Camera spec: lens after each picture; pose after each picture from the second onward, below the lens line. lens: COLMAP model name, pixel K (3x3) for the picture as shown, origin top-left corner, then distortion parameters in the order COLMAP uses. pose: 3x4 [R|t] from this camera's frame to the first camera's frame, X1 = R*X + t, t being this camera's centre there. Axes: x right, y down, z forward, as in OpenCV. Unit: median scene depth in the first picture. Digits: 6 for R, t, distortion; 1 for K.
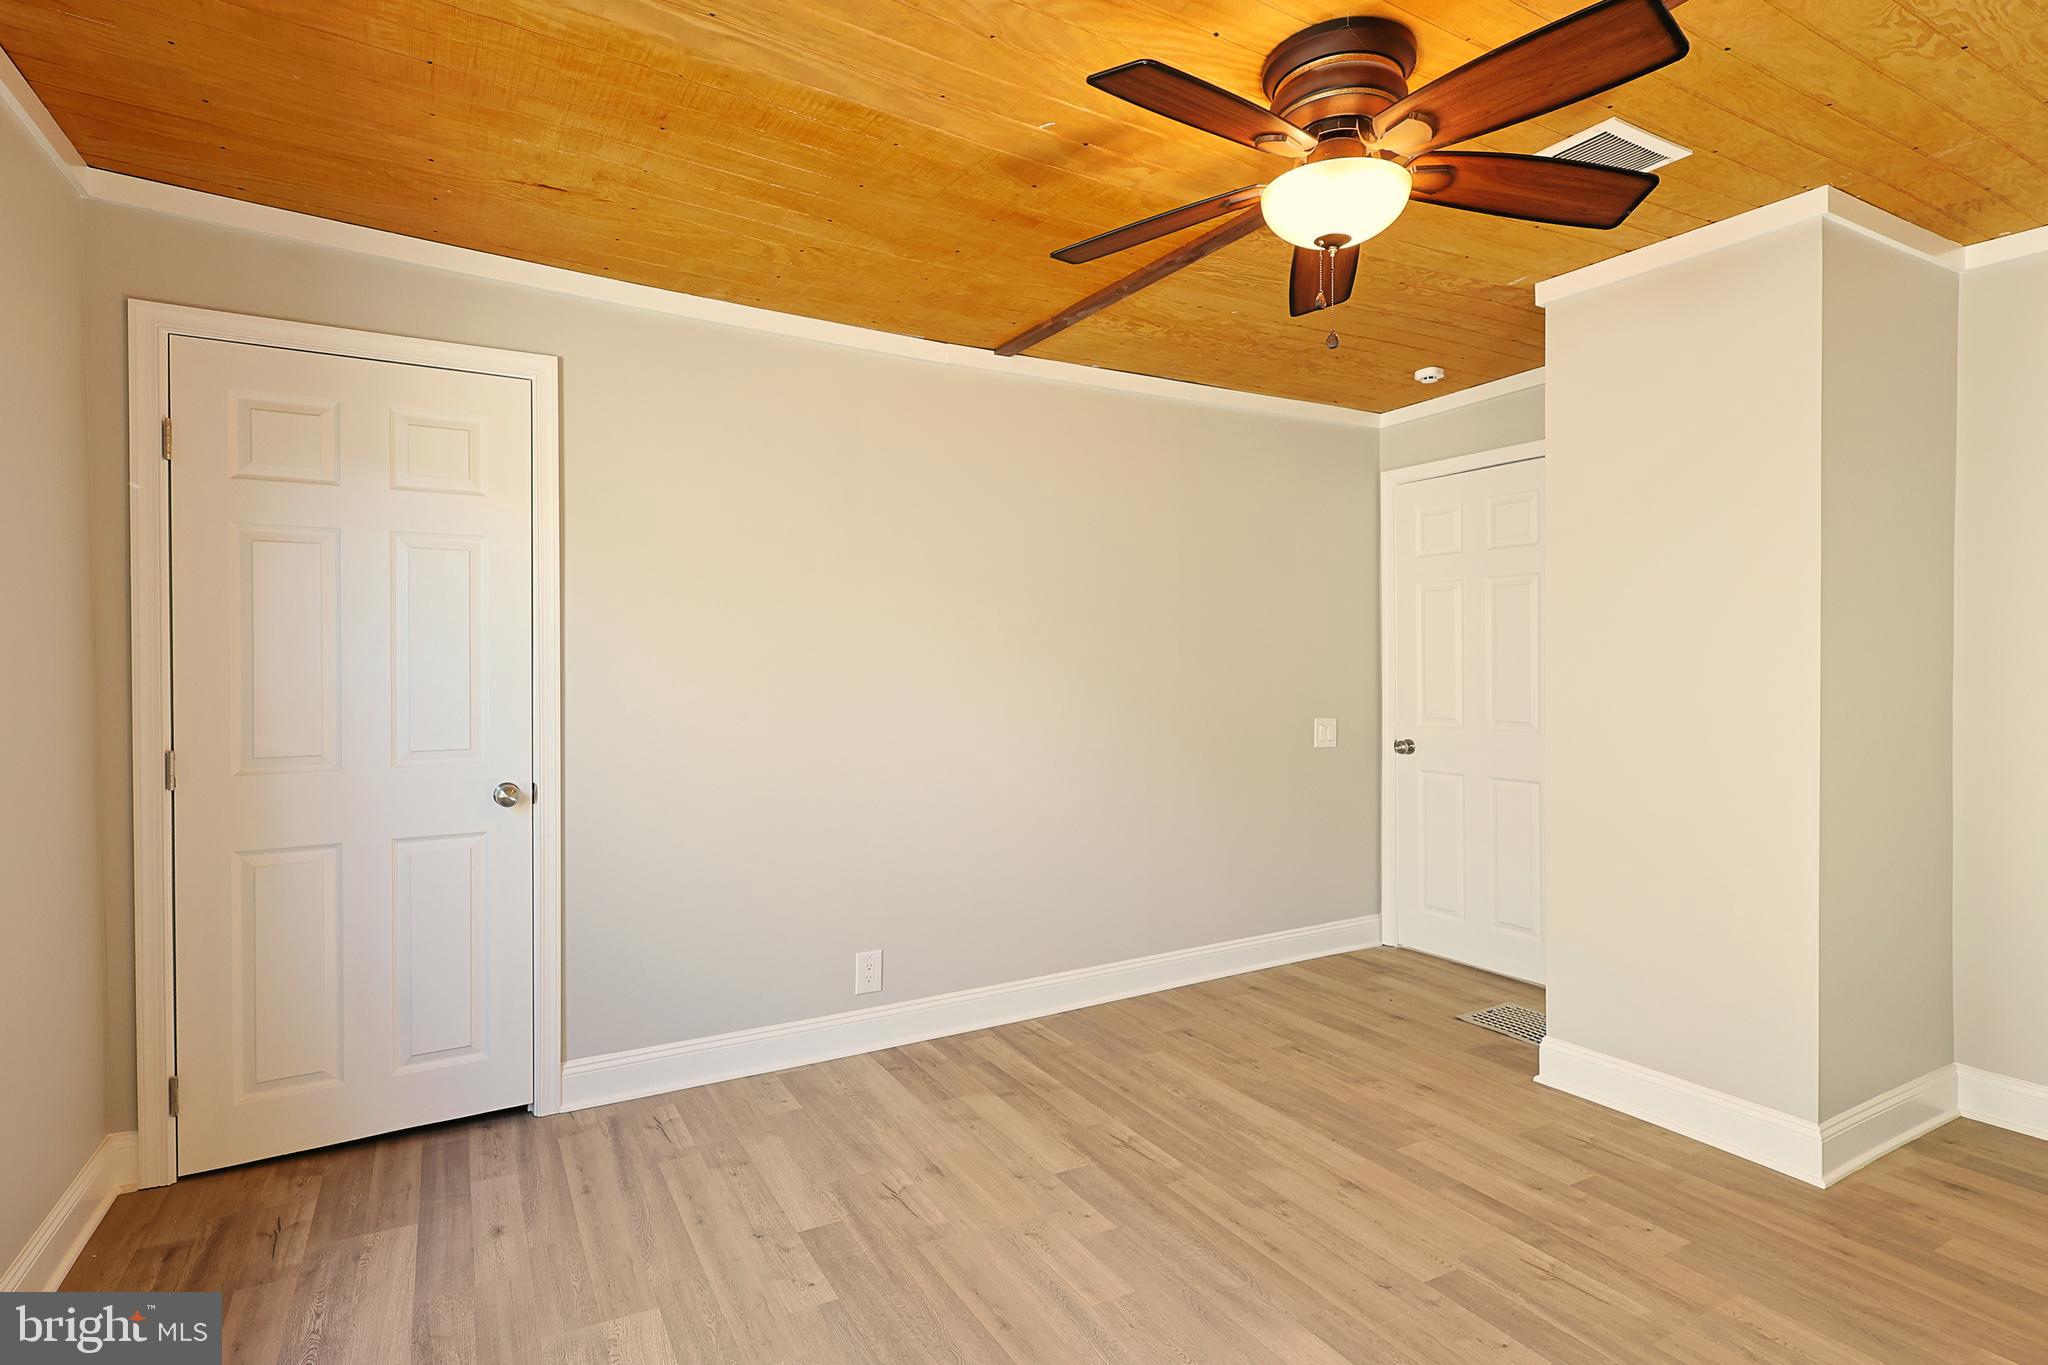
lens RADIAL K [[1009.0, 0, 1002.7], [0, 1009.0, 681.2], [0, 0, 1]] dist [0.002825, 0.001042]
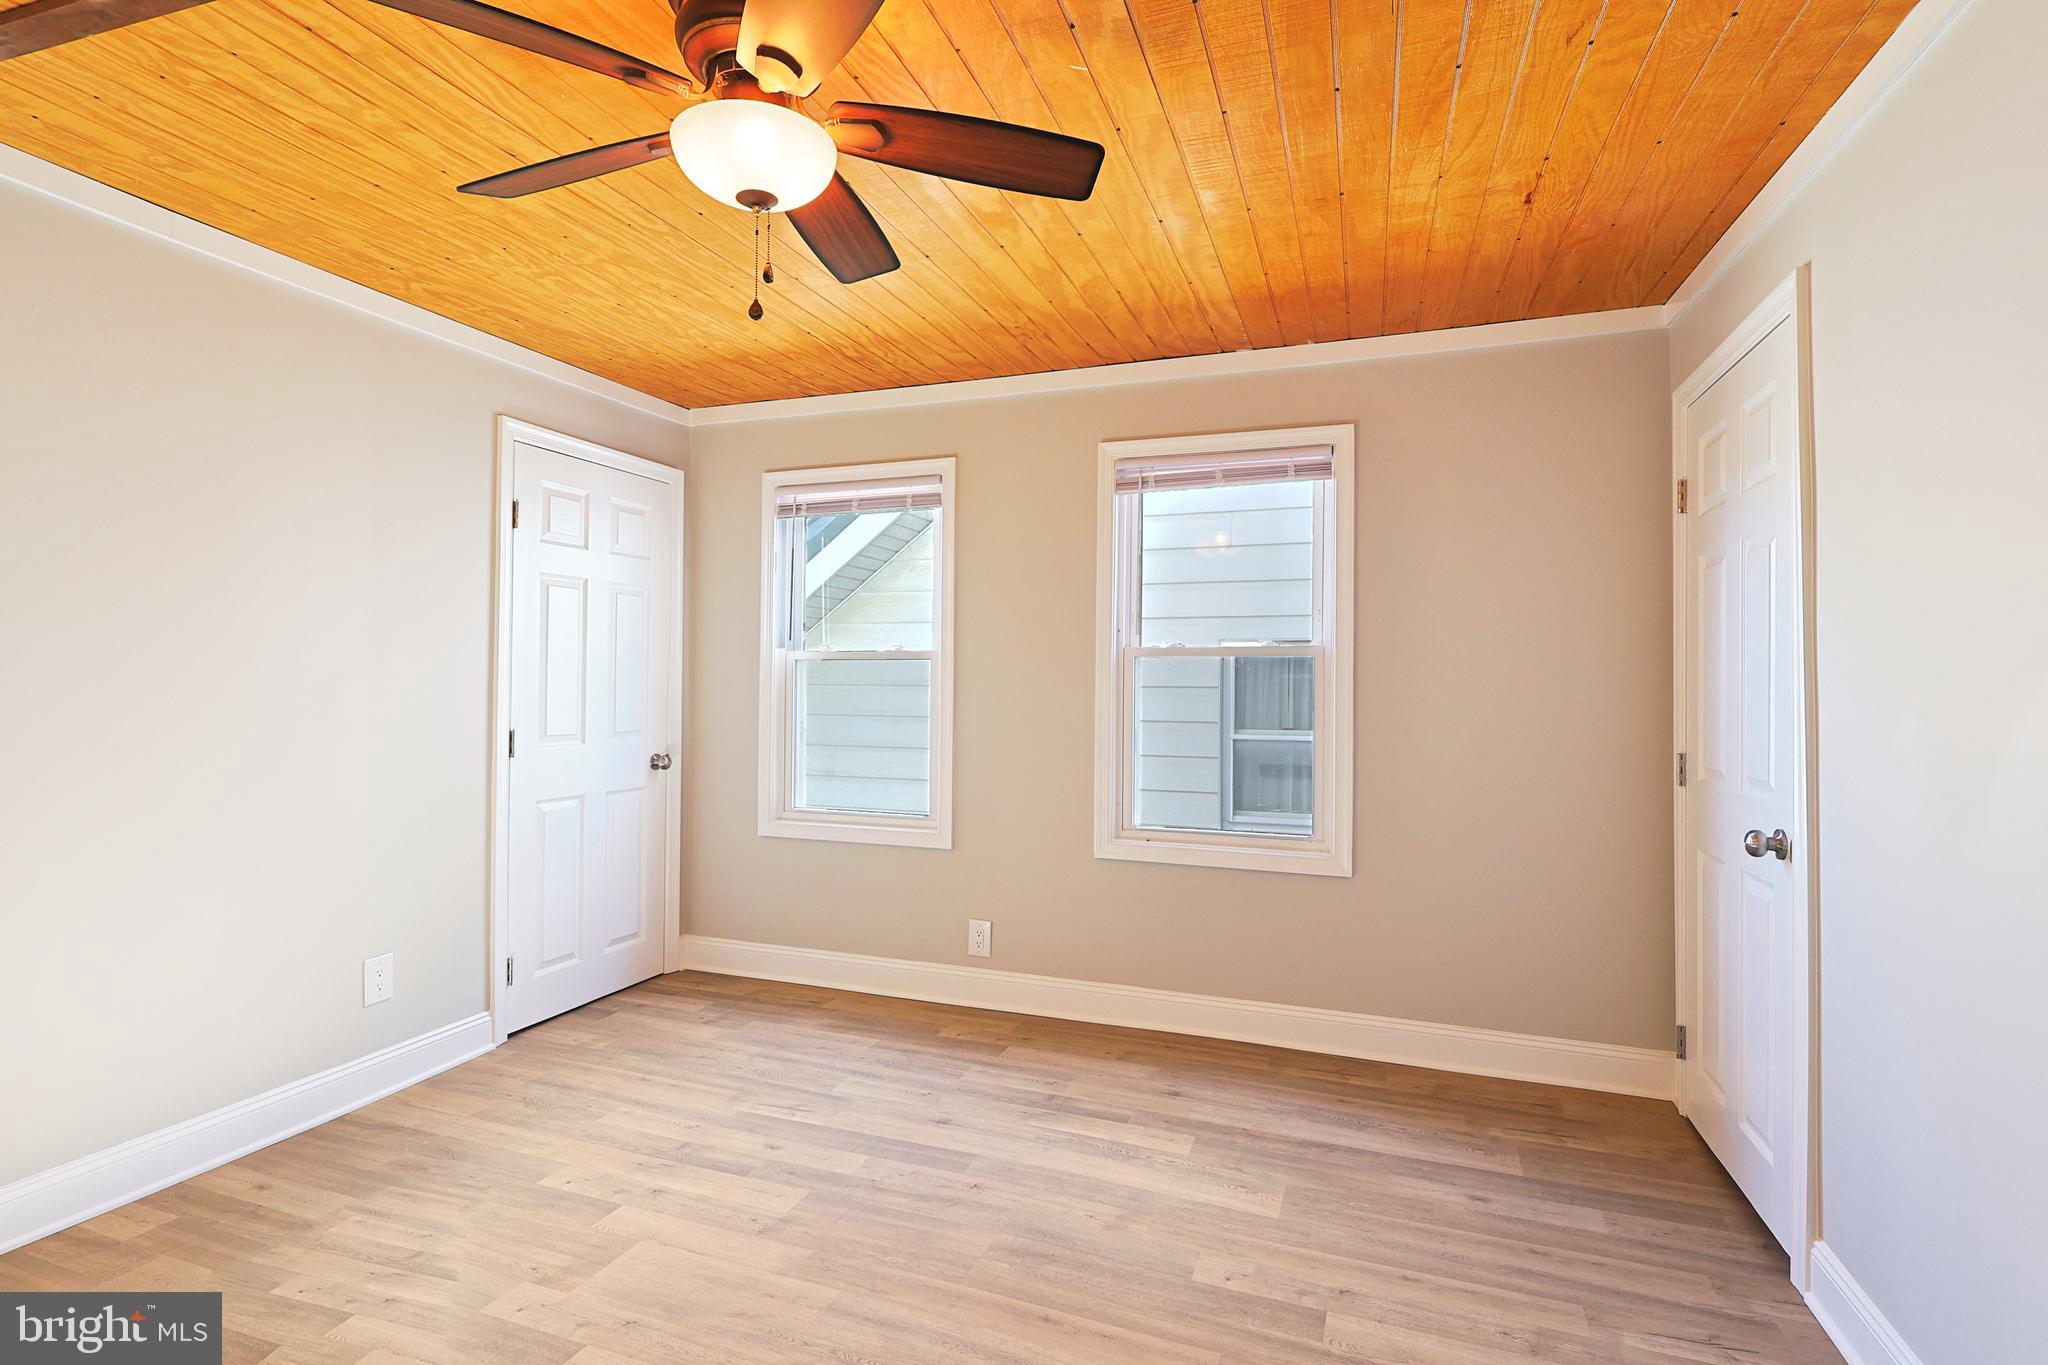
lens RADIAL K [[1009.0, 0, 1029.9], [0, 1009.0, 671.0], [0, 0, 1]] dist [0.002825, 0.001042]
pose [[-0.754599, -0.012816, -0.656061, 0.508807], [-0.013698, 0.999899, -0.003778, -0.013730], [0.656043, 0.006135, -0.754699, 1.293672]]
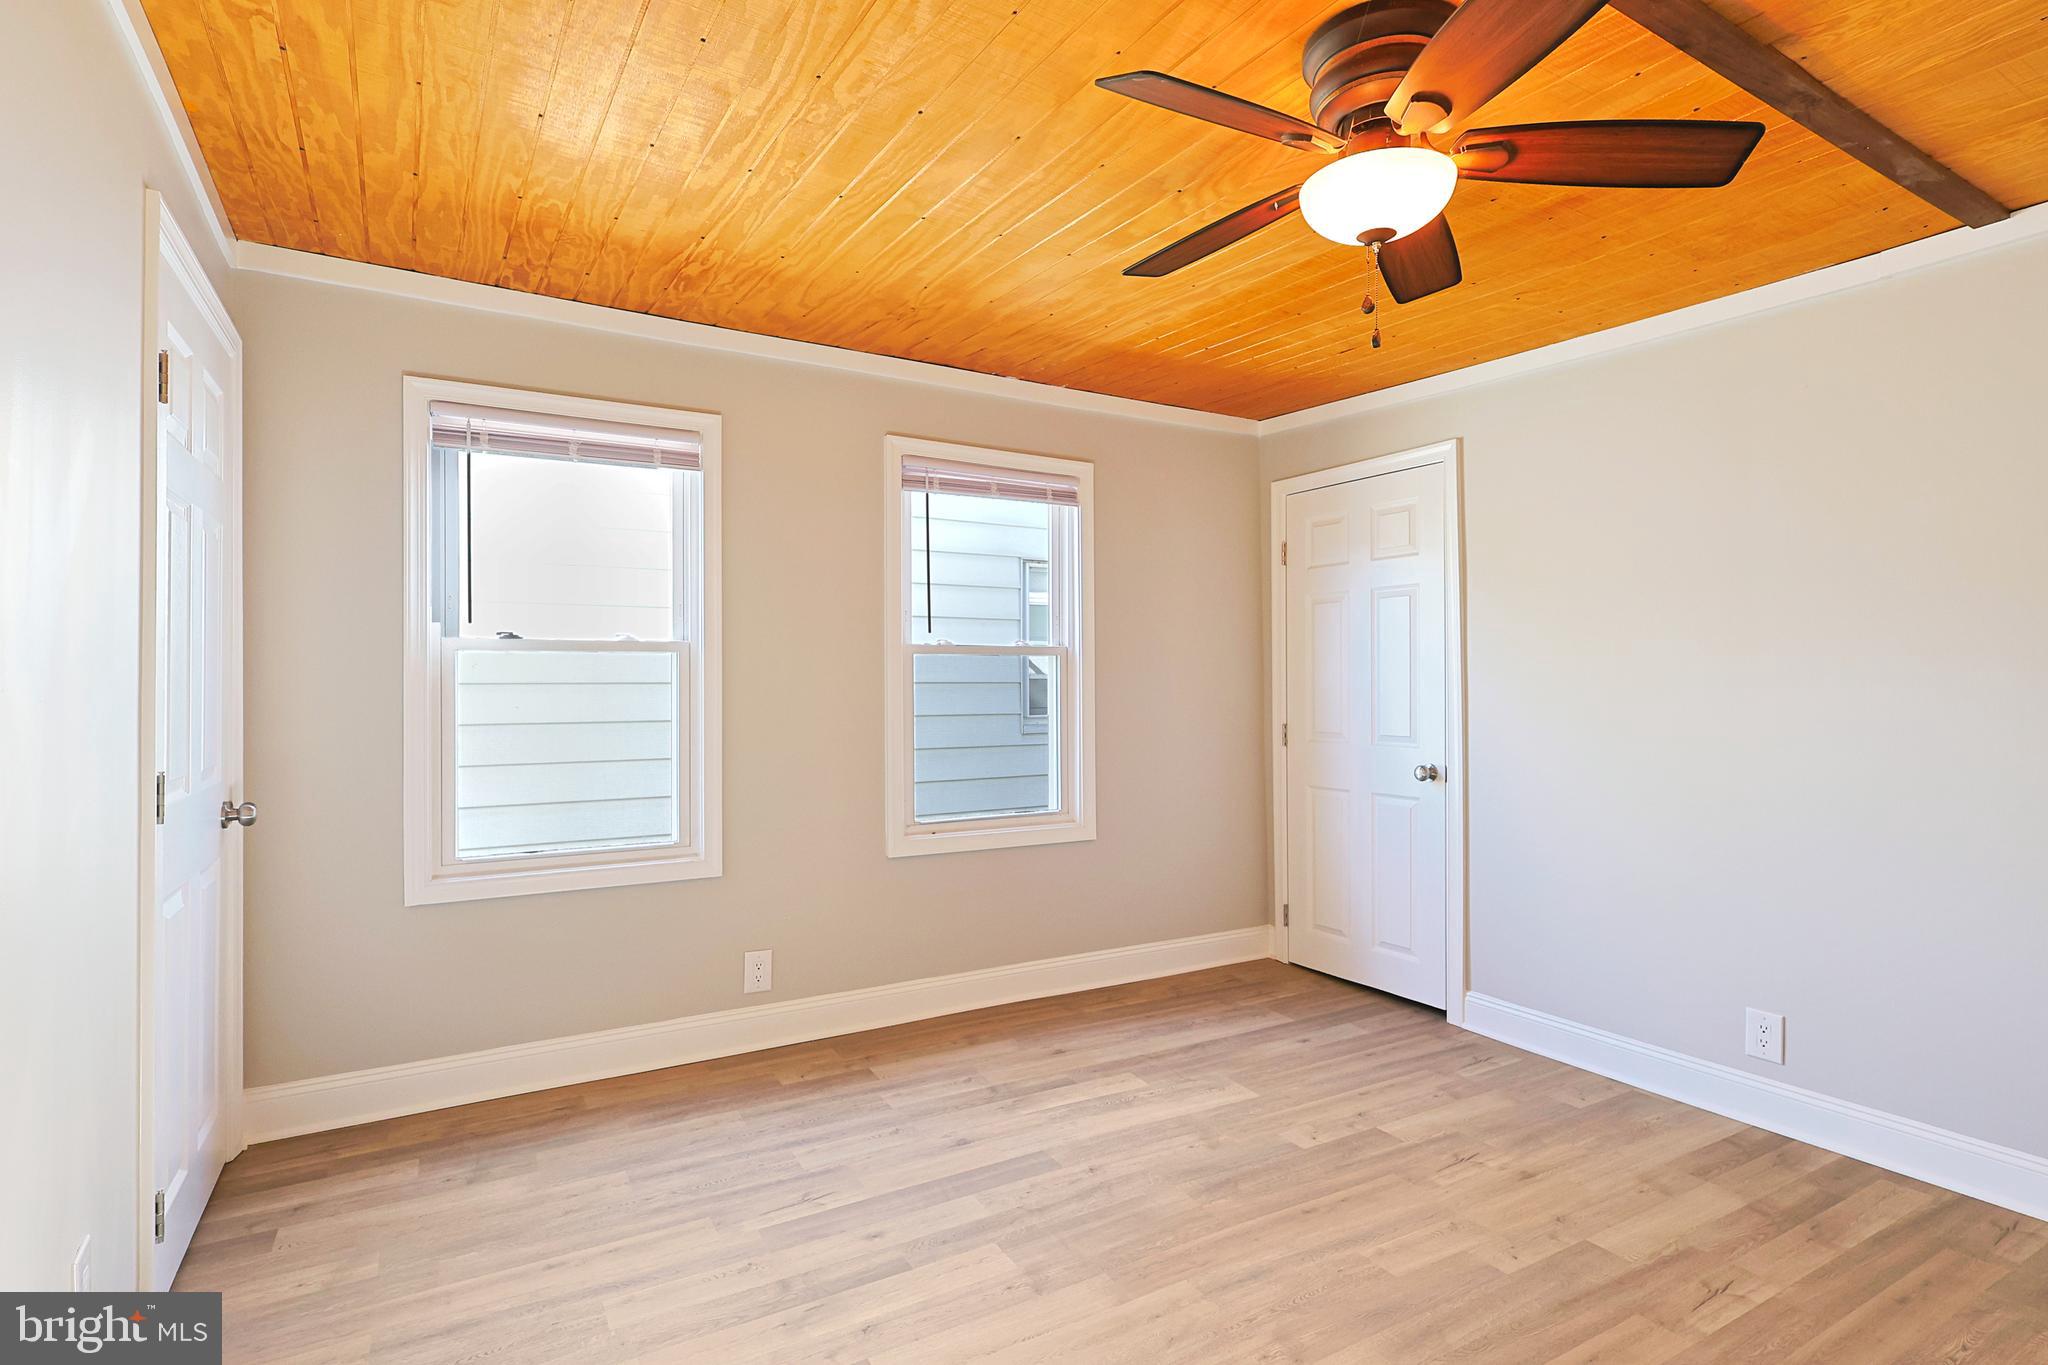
lens RADIAL K [[1009.0, 0, 1034.2], [0, 1009.0, 673.3], [0, 0, 1]] dist [0.002825, 0.001042]
pose [[0.037816, -0.006468, -0.999264, 0.897030], [-0.010857, 0.999917, -0.006883, -0.005771], [0.999226, 0.011109, 0.037743, 0.447780]]
